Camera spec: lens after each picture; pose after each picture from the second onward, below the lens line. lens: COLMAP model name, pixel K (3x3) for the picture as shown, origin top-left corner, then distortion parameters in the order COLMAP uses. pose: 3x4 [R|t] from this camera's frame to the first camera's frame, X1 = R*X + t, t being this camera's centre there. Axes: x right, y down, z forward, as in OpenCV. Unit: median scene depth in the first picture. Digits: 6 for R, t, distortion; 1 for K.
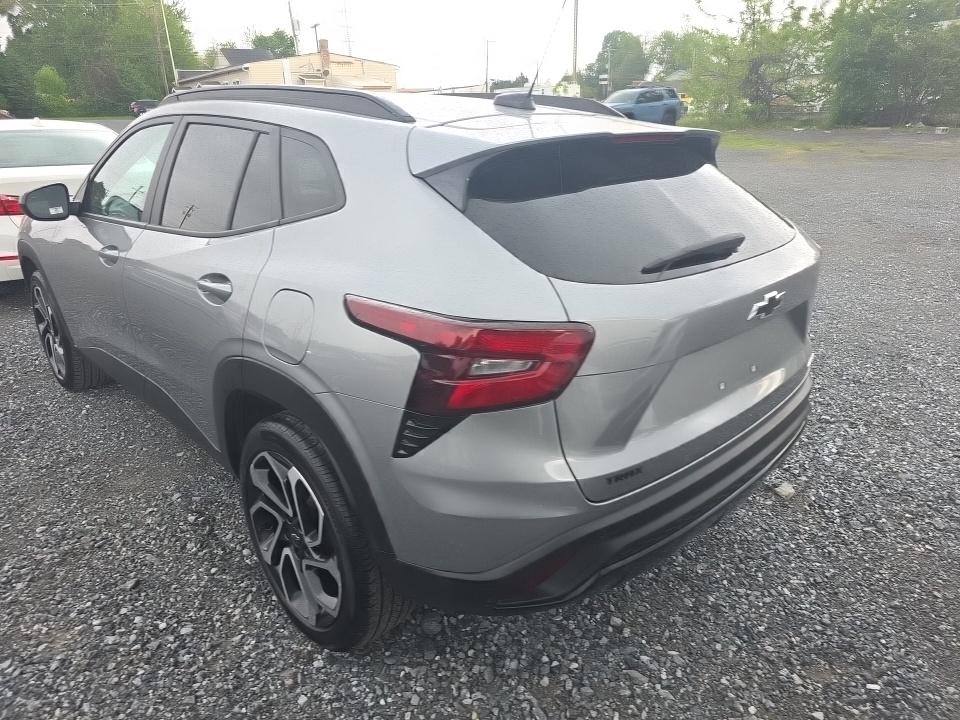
lens RADIAL K [[656.1, 0, 493.1], [0, 656.1, 361.4], [0, 0, 1]] dist [0.040817, -0.032978]
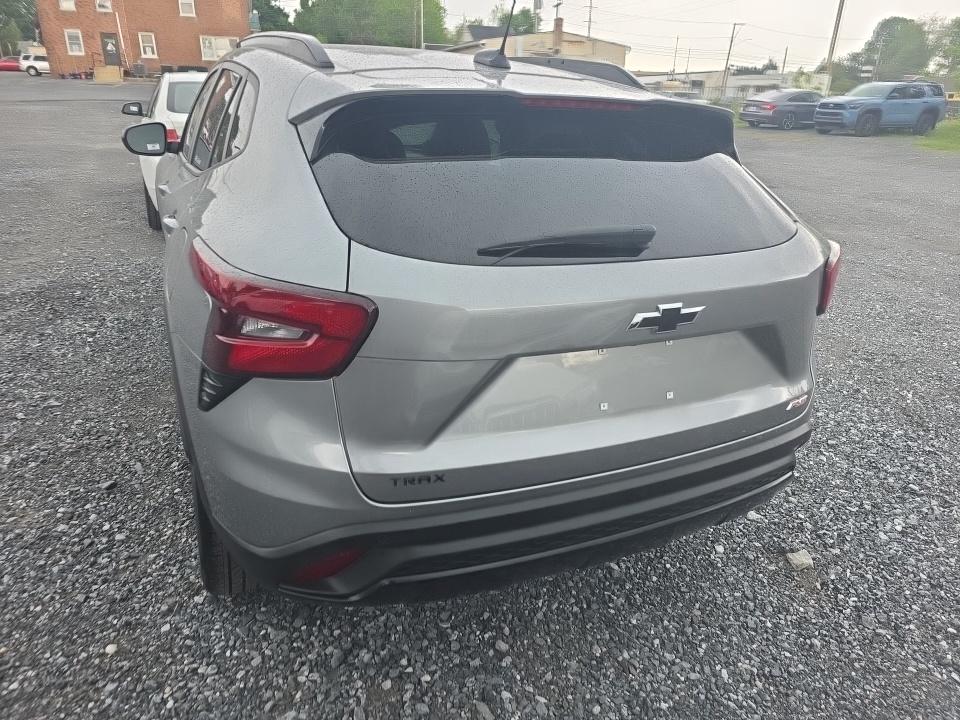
lens RADIAL K [[656.1, 0, 493.1], [0, 656.1, 361.4], [0, 0, 1]] dist [0.040817, -0.032978]
pose [[0.944067, 0.174633, -0.279715, 0.345454], [-0.168301, 0.984629, 0.046696, -0.027236], [0.283570, 0.002992, 0.958947, 0.128717]]
